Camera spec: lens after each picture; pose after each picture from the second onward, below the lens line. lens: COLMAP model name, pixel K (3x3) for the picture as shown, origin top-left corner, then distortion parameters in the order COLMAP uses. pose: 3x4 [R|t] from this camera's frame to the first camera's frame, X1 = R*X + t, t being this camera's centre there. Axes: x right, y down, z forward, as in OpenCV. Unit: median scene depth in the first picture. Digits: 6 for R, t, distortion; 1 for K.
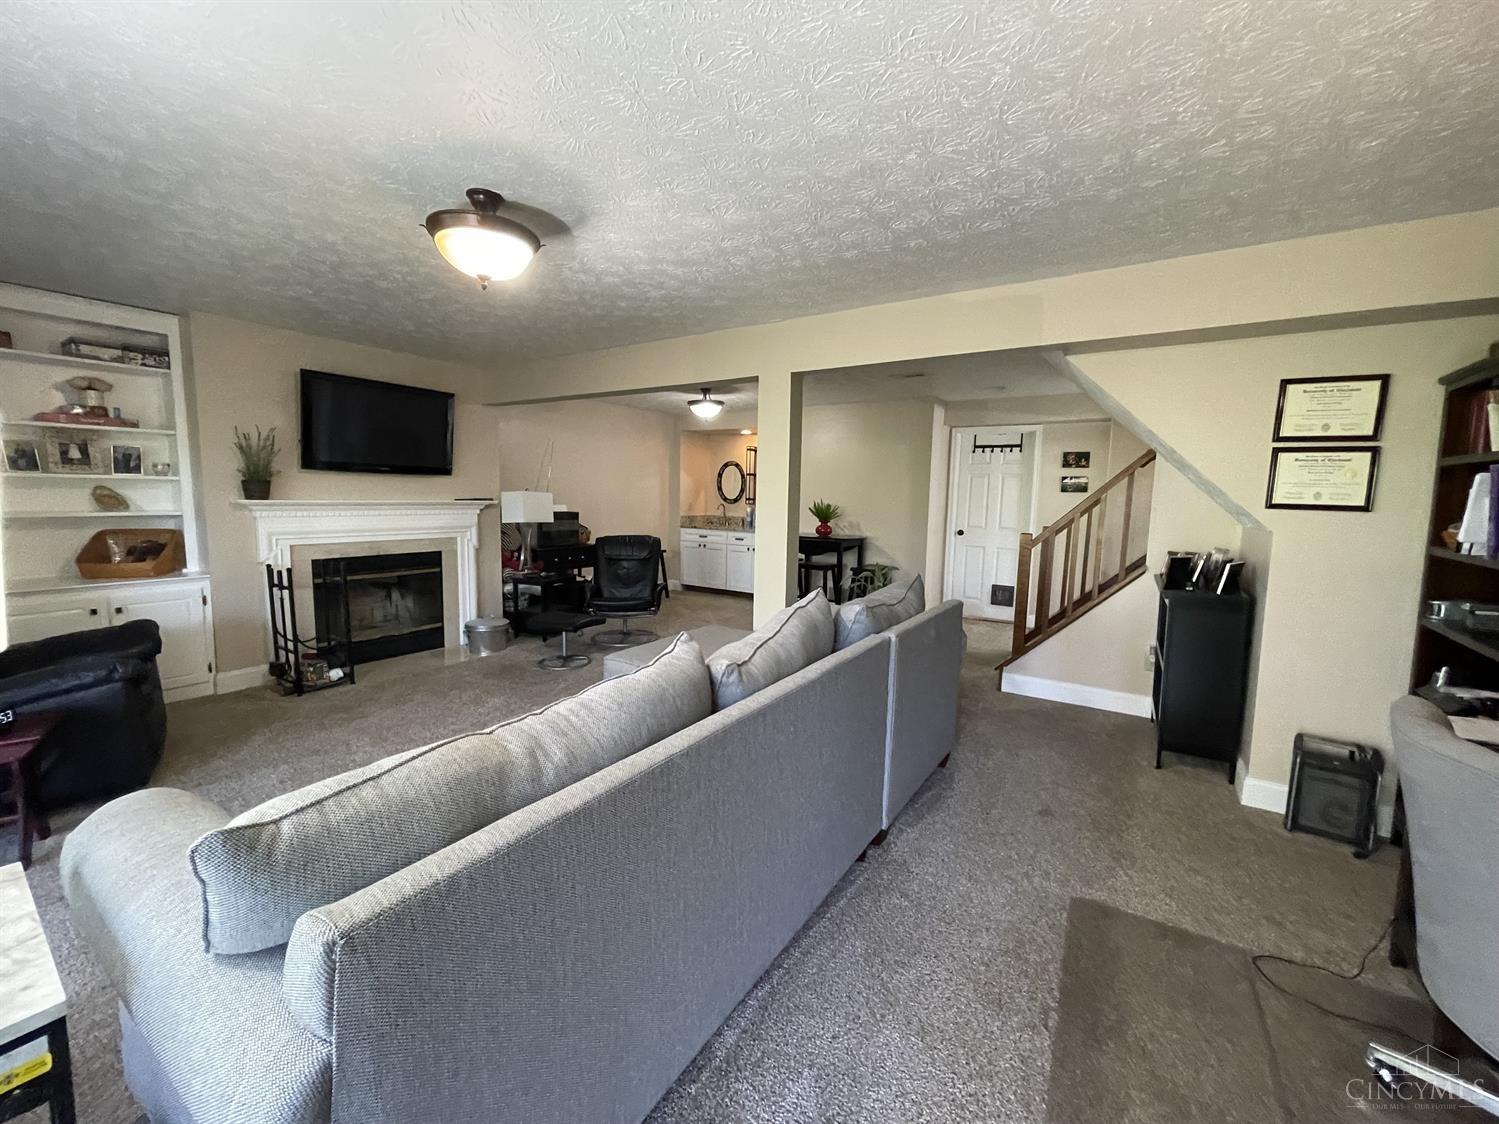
lens RADIAL K [[603.4, 0, 747.8], [0, 603.4, 561.3], [0, 0, 1]] dist [-0.007233, 0.002977]
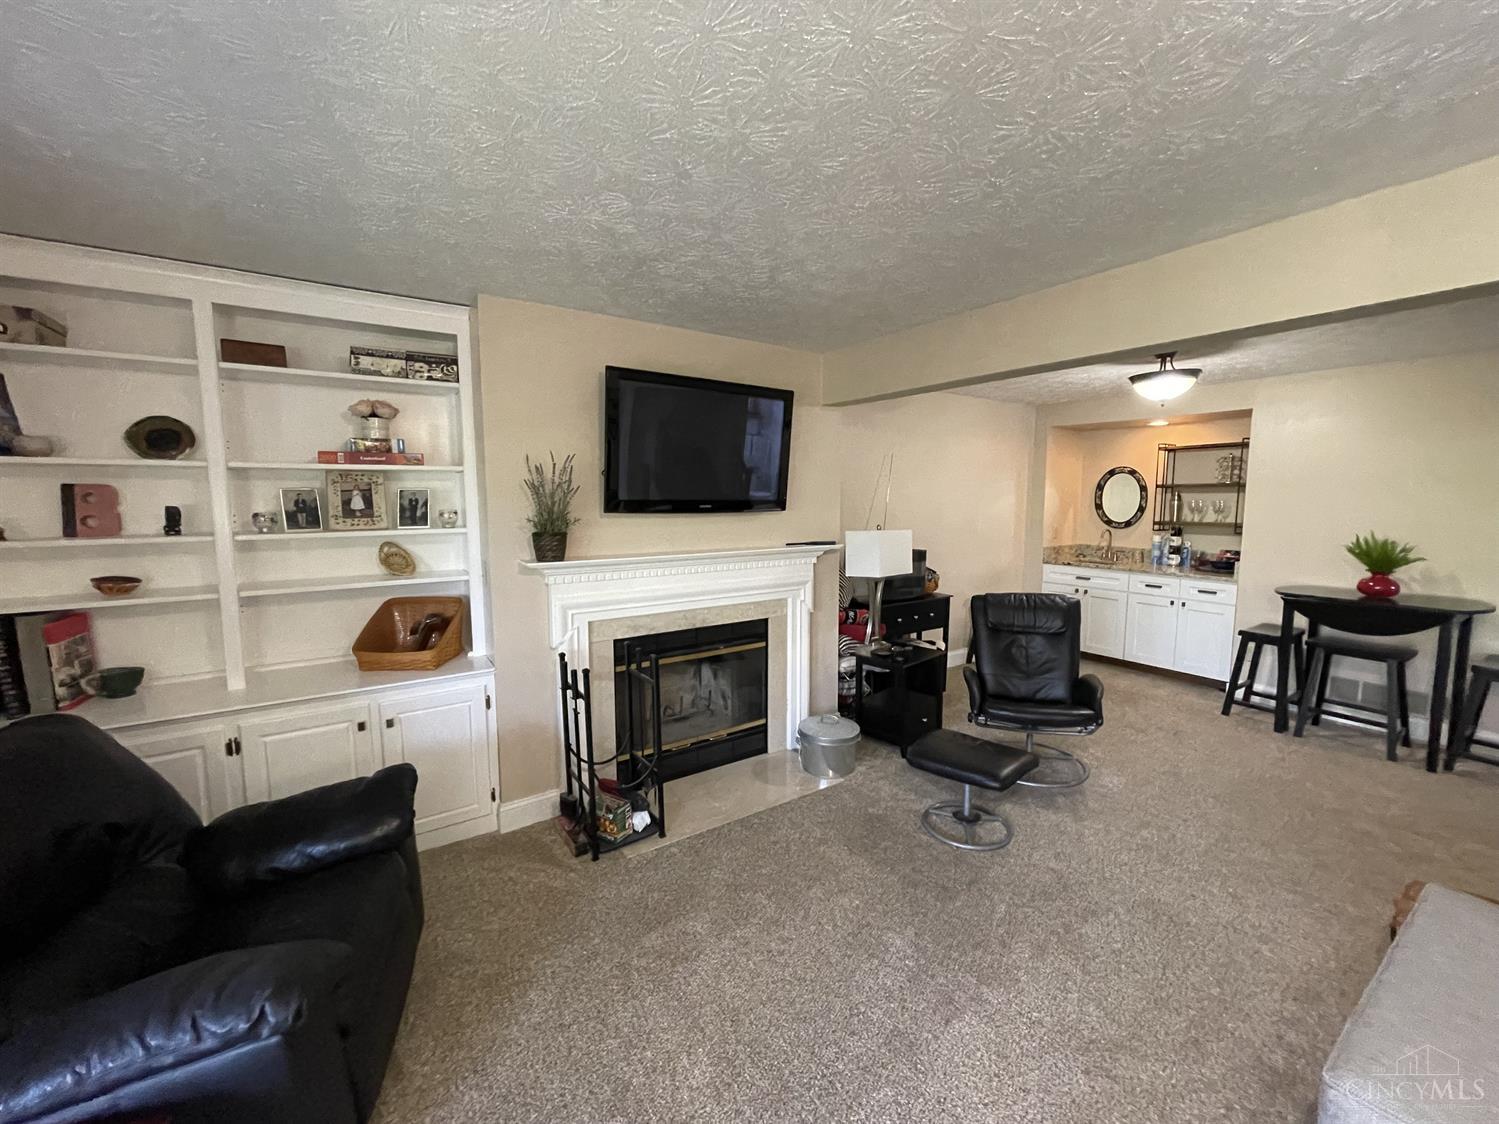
lens RADIAL K [[603.4, 0, 745.9], [0, 603.4, 563.1], [0, 0, 1]] dist [-0.007233, 0.002977]
pose [[0.921795, 0.020137, -0.387155, -0.327885], [-0.021757, 0.999763, 0.000197, -0.100600], [0.387067, 0.008242, 0.922015, 0.431000]]
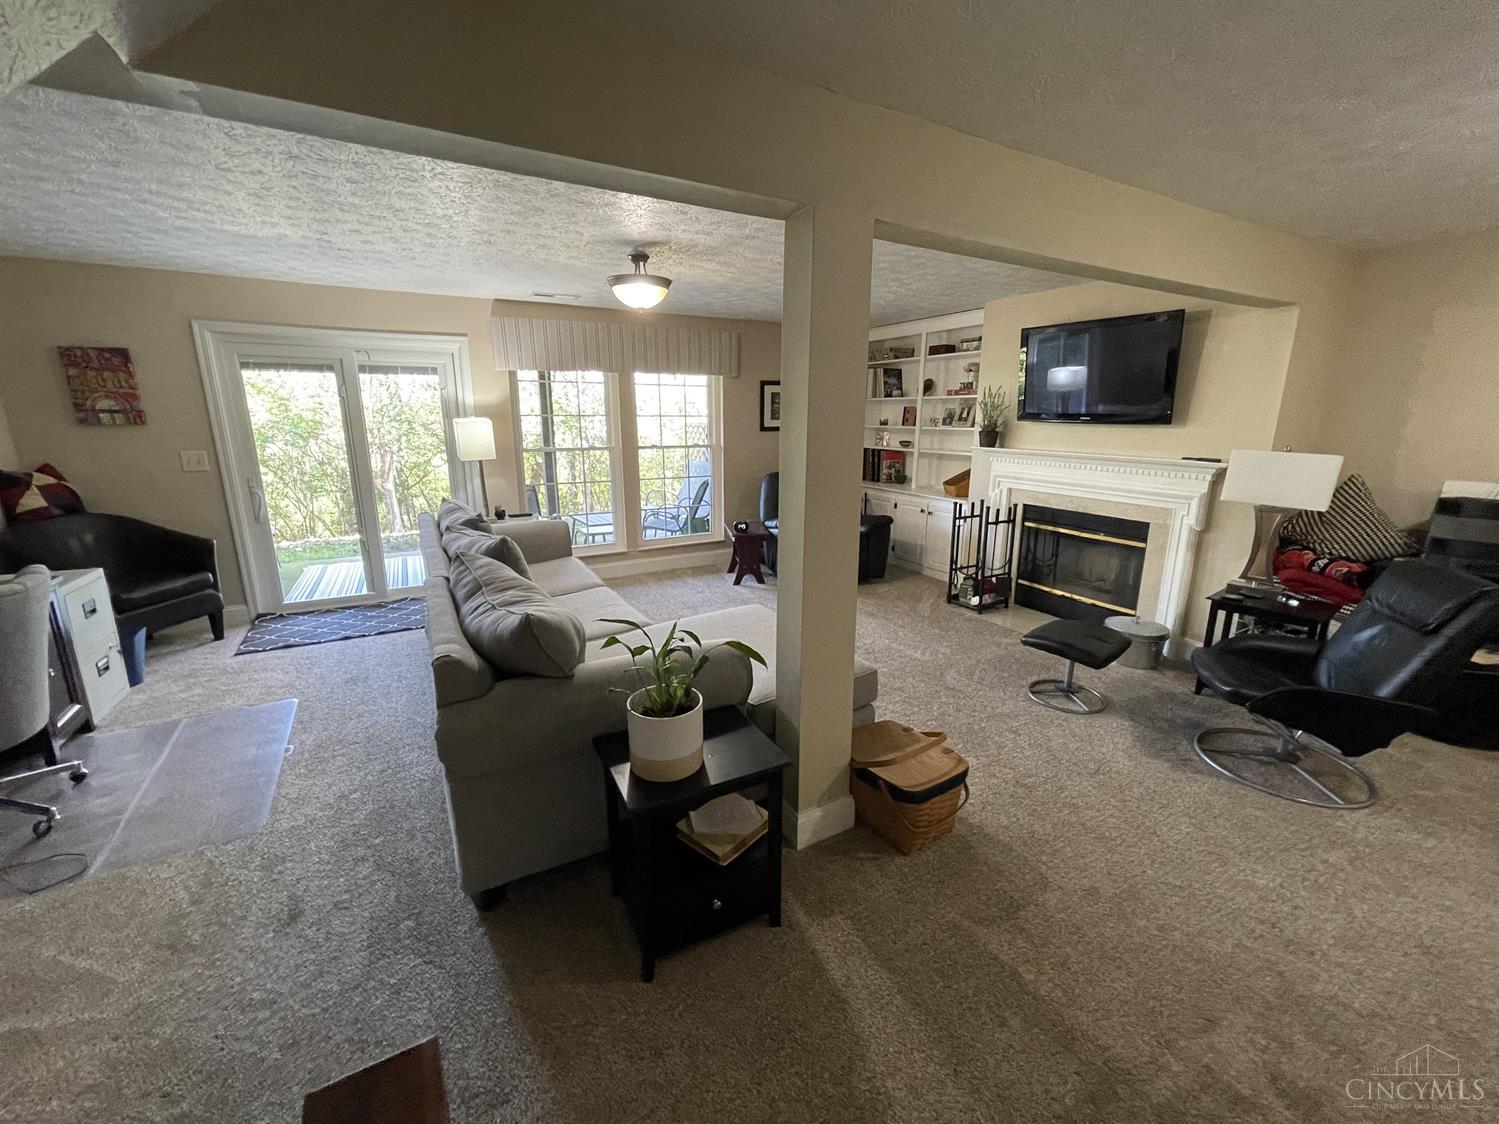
lens RADIAL K [[603.4, 0, 750.9], [0, 603.4, 551.0], [0, 0, 1]] dist [-0.007233, 0.002977]
pose [[-0.452799, 0.174450, -0.874380, 0.514808], [-0.117060, 0.960552, 0.252262, -0.147600], [0.883895, 0.216579, -0.414516, 1.088520]]
